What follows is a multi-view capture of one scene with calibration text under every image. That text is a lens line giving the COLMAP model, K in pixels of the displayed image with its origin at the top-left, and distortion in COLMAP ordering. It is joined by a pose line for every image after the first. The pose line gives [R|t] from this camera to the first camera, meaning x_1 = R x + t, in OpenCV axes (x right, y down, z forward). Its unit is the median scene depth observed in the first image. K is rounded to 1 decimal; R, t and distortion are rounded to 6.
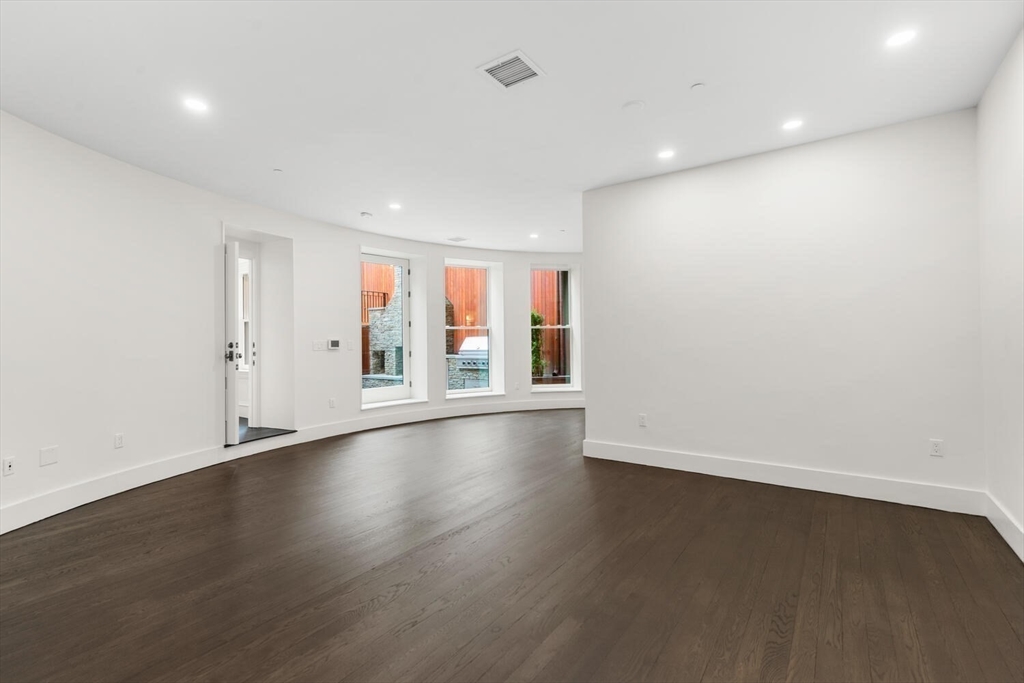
lens RADIAL K [[457.1, 0, 509.7], [0, 457.1, 336.5], [0, 0, 1]] dist [0.000845, 0.000082]
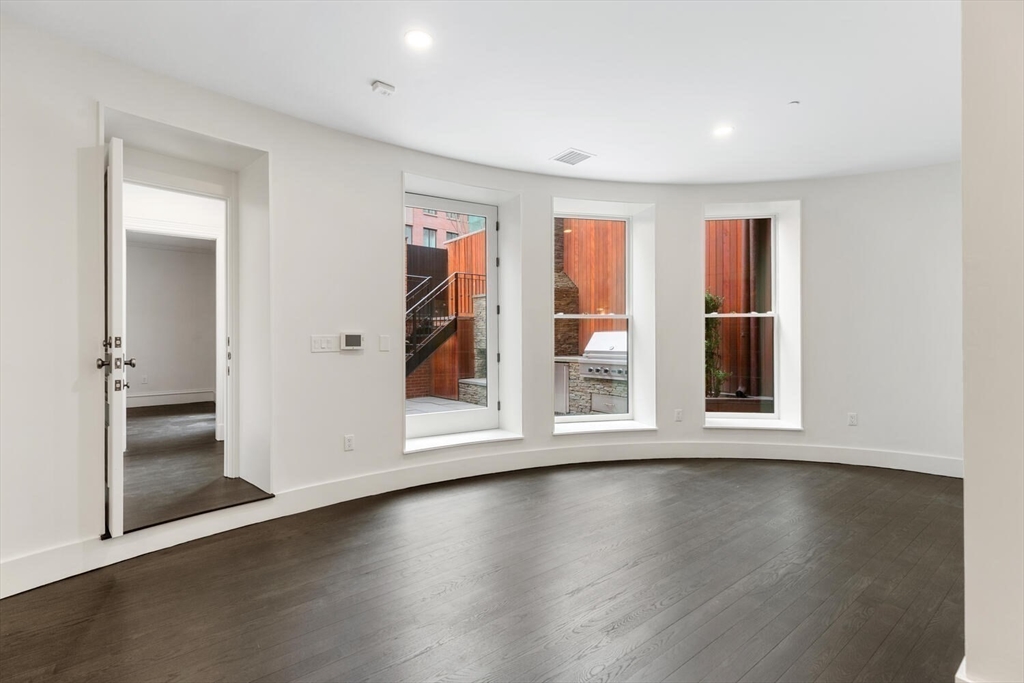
lens RADIAL K [[457.1, 0, 509.7], [0, 457.1, 336.5], [0, 0, 1]] dist [0.000845, 0.000082]
pose [[0.955638, 0.007625, -0.294446, -0.016465], [-0.005220, 0.999946, 0.008952, 0.003142], [0.294498, -0.007018, 0.955626, 0.342698]]
